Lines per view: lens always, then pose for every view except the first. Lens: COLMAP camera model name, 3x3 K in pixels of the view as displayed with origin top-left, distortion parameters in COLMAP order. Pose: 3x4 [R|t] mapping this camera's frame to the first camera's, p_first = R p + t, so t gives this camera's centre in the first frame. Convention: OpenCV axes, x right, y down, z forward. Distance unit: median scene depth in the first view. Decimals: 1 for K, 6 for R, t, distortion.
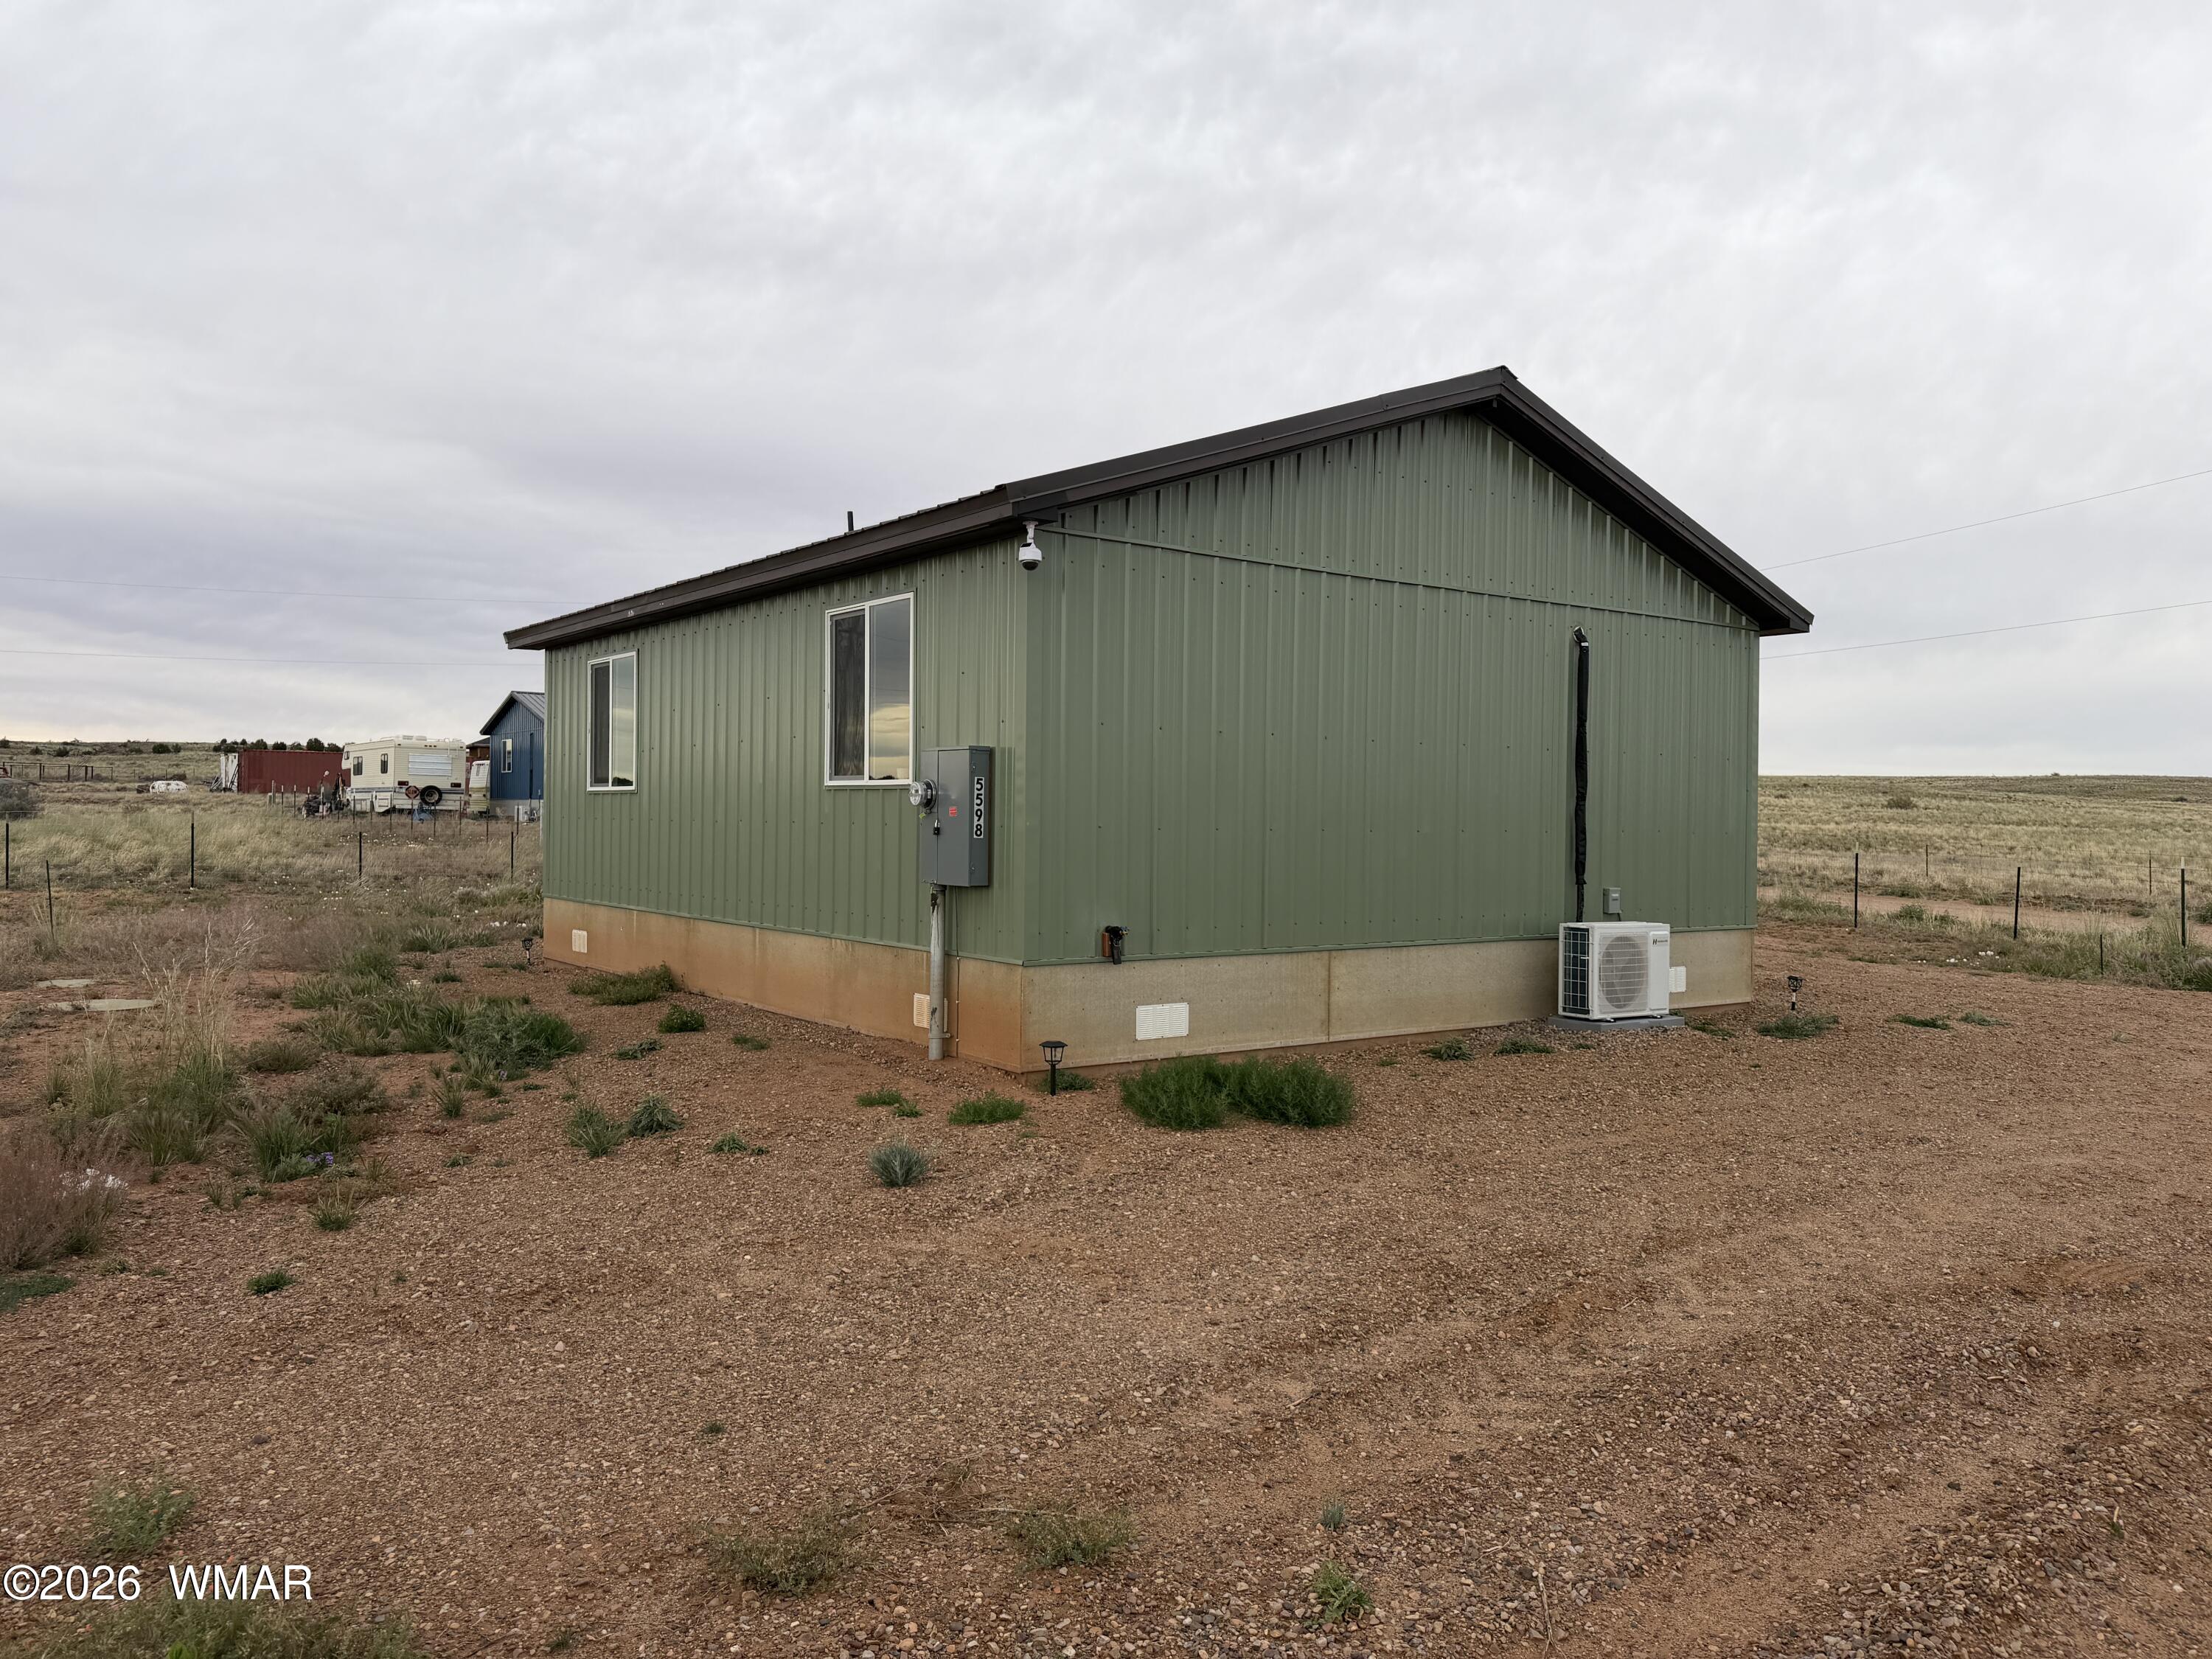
lens RADIAL K [[1561.6, 0, 1118.0], [0, 1561.6, 835.6], [0, 0, 1]] dist [0.036872, -0.041697]
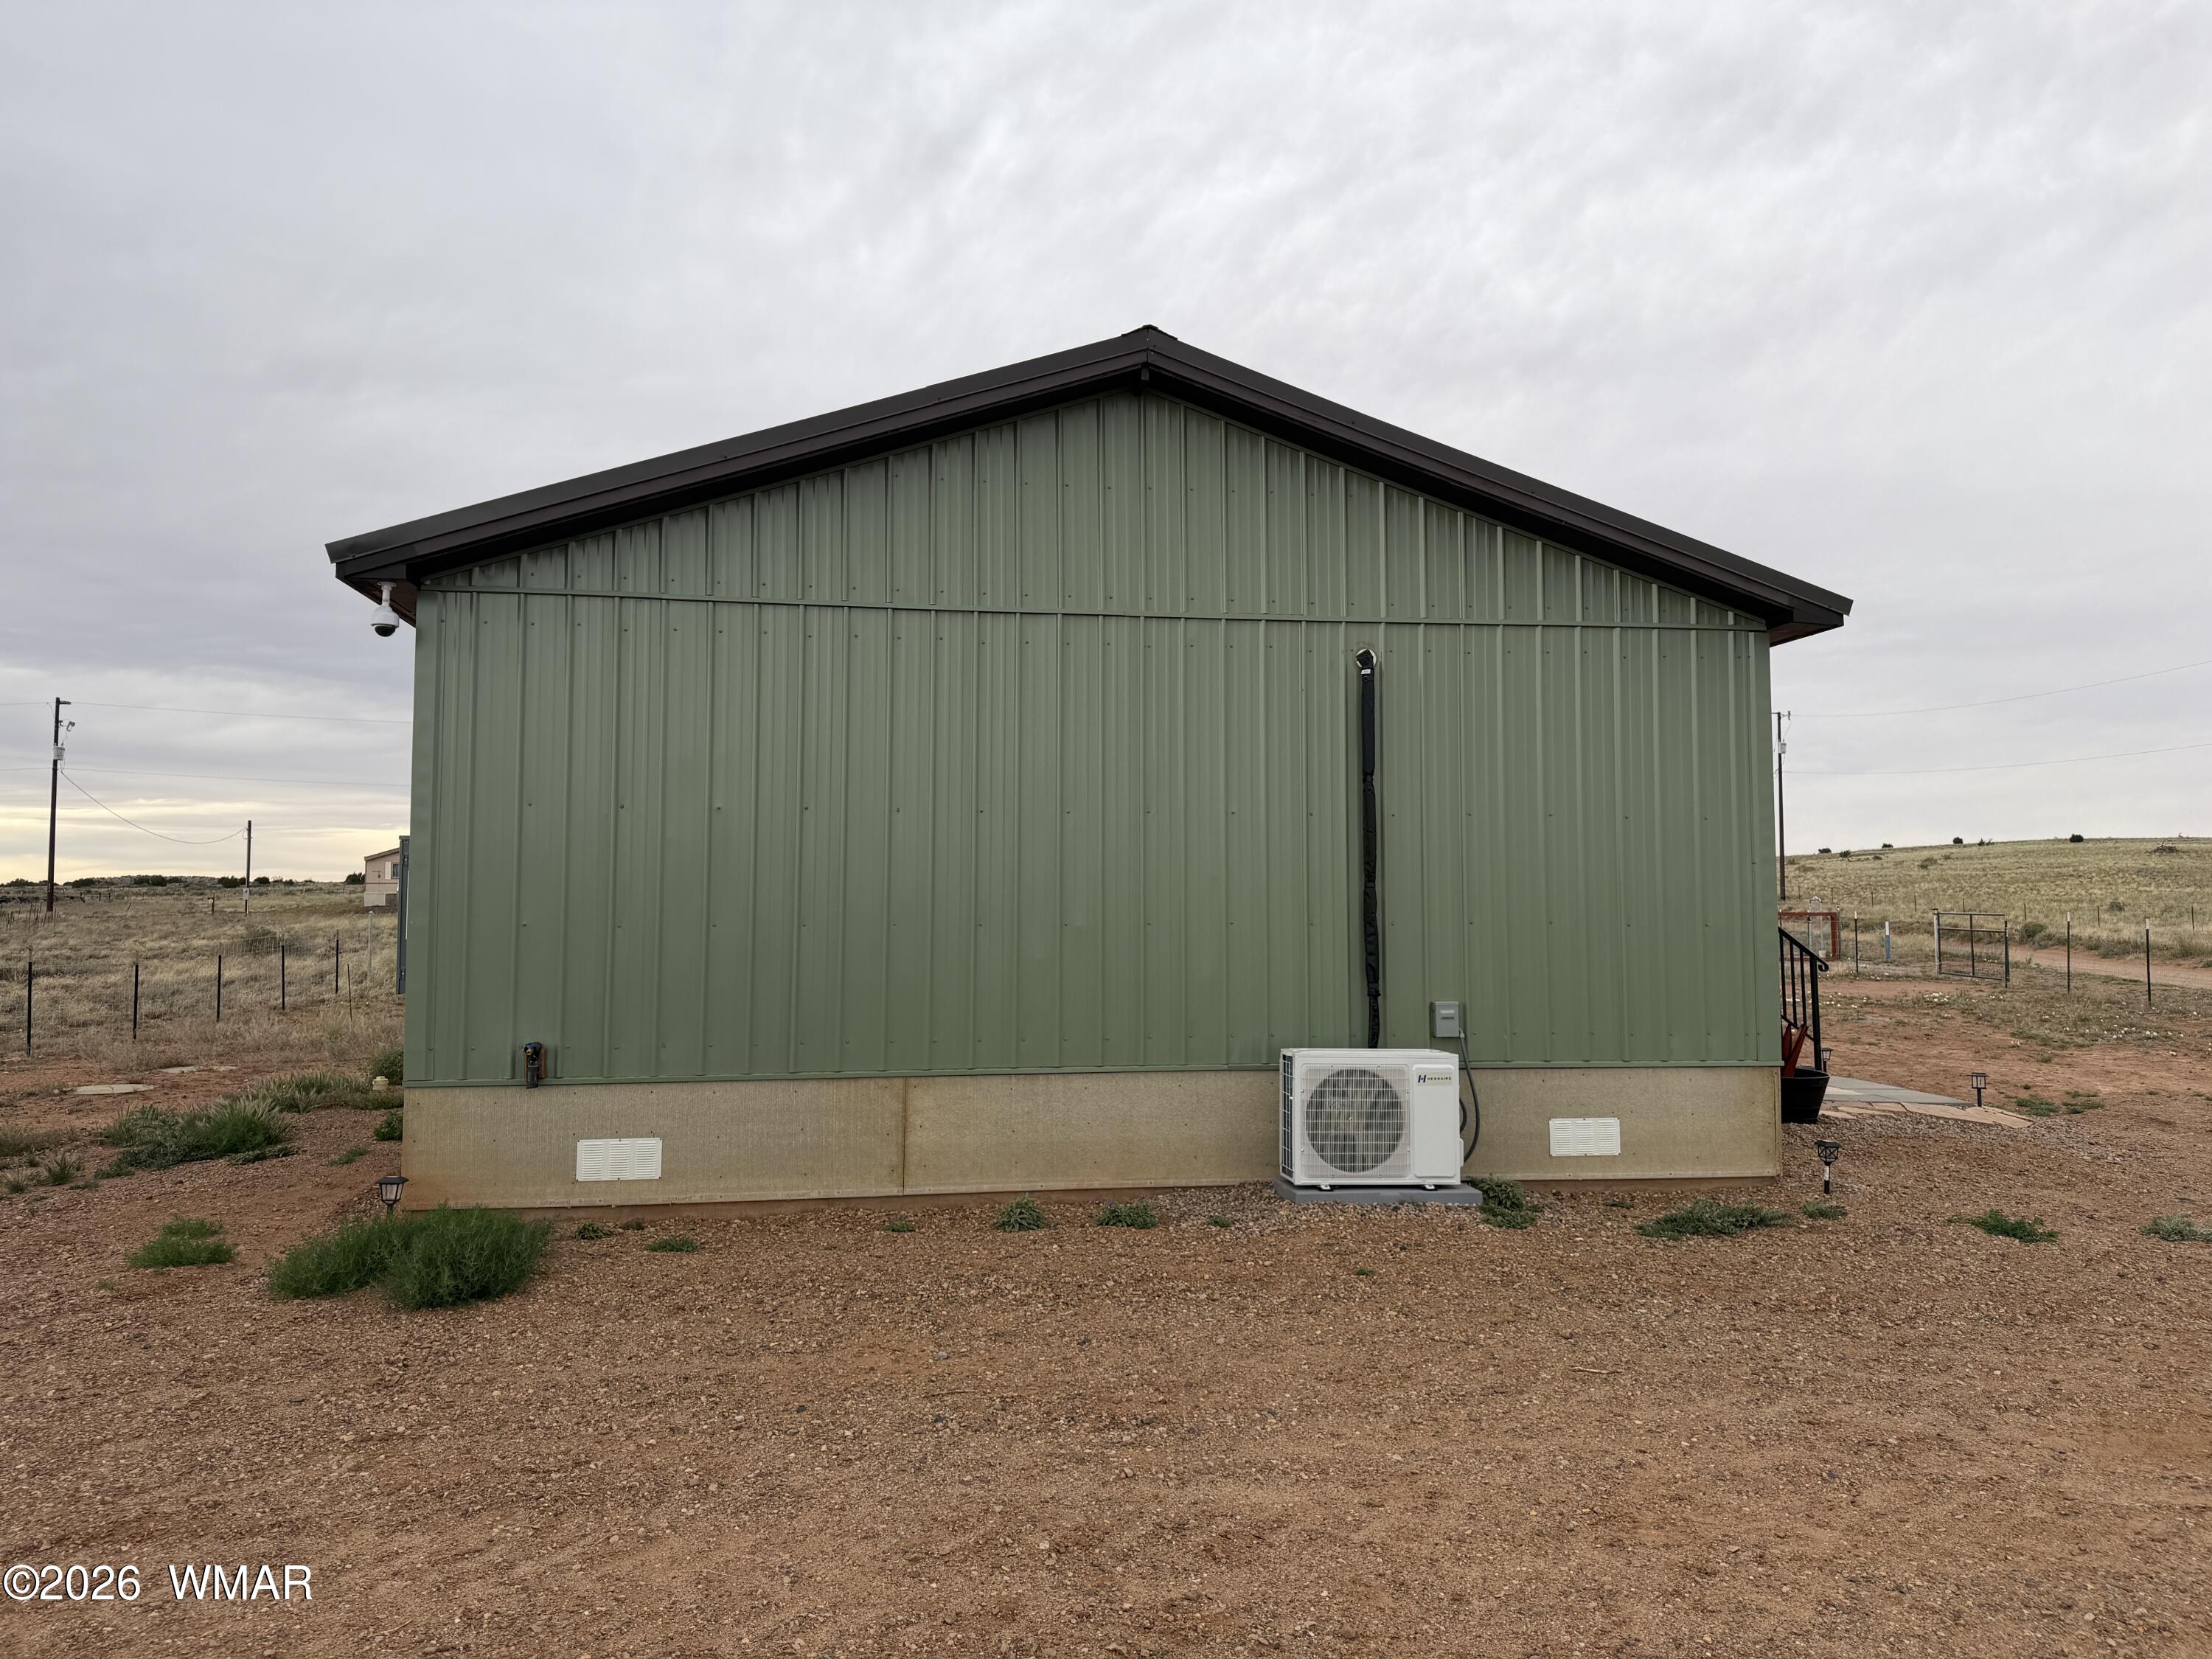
lens RADIAL K [[1555.2, 0, 1106.0], [0, 1555.2, 829.5], [0, 0, 1]] dist [0.074948, -0.042037]
pose [[0.896057, -0.039081, -0.442215, 0.553868], [0.007958, 0.997372, -0.072018, 0.005331], [0.443867, 0.061013, 0.894013, 0.311178]]
